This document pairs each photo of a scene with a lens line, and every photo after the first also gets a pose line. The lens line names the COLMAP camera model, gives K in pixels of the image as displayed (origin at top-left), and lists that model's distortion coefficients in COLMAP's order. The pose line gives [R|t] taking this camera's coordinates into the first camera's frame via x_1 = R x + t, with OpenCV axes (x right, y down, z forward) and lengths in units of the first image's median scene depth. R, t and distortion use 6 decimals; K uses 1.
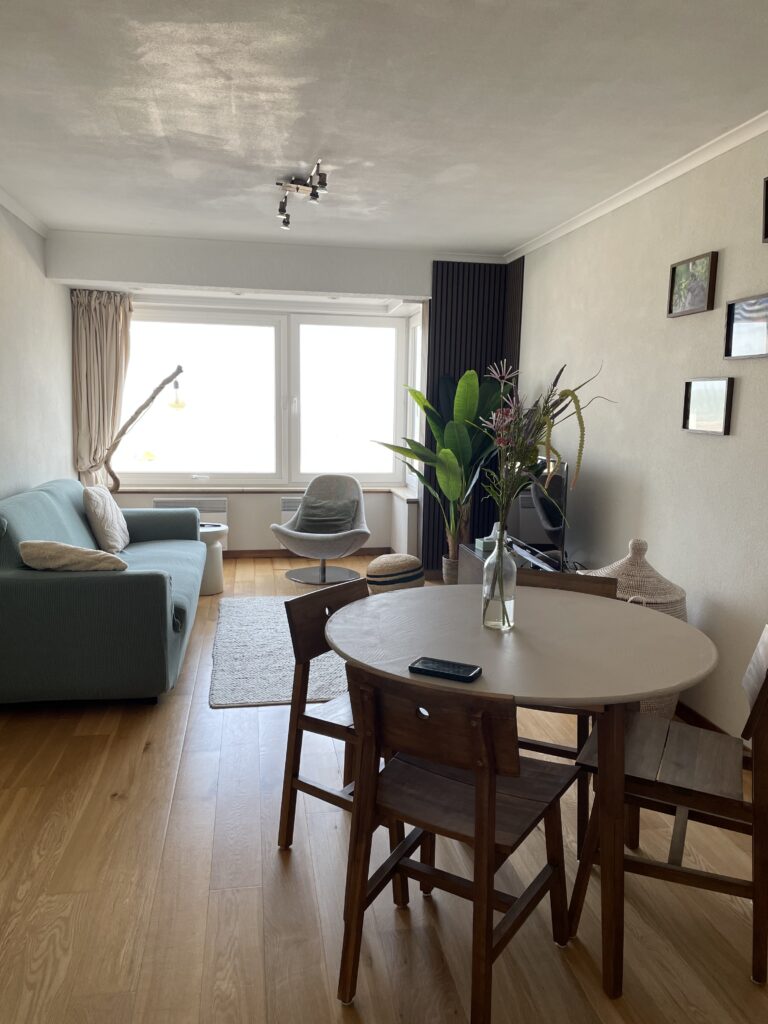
lens RADIAL K [[754.8, 0, 384.0], [0, 754.8, 512.0], [0, 0, 1]] dist [0.003223, -0.006869]
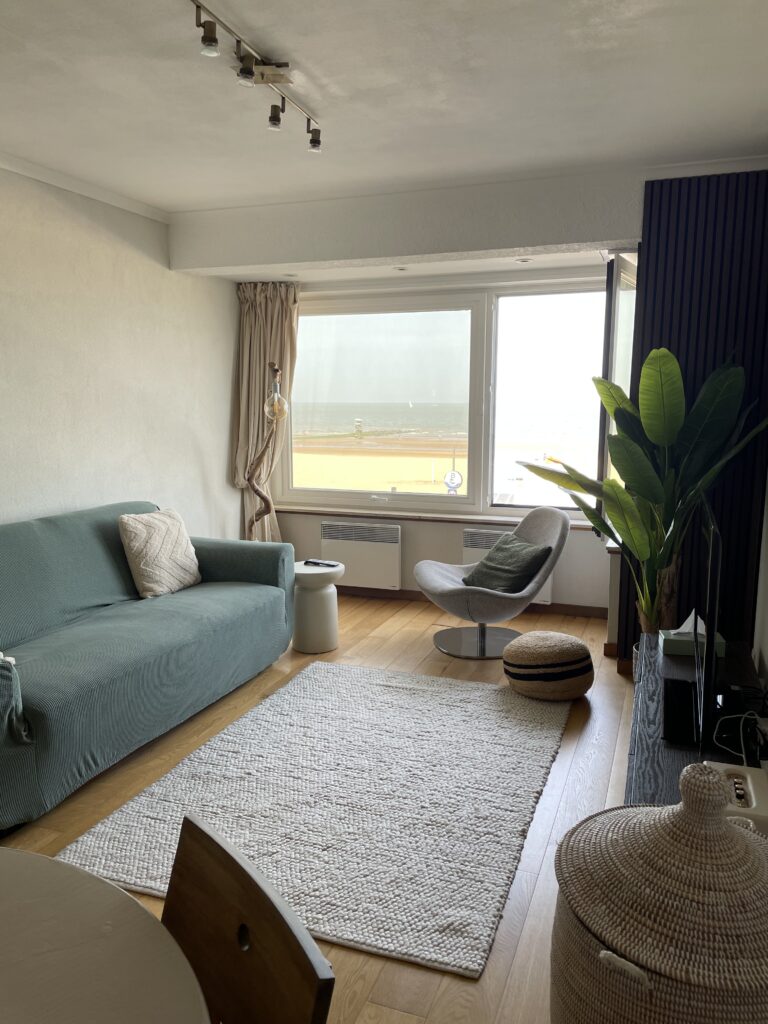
lens RADIAL K [[754.8, 0, 384.0], [0, 754.8, 512.0], [0, 0, 1]] dist [0.003223, -0.006869]
pose [[0.862989, 0.053685, -0.502363, 0.208397], [-0.055016, 0.998411, 0.012186, -0.048156], [0.502219, 0.017122, 0.864571, 0.336338]]
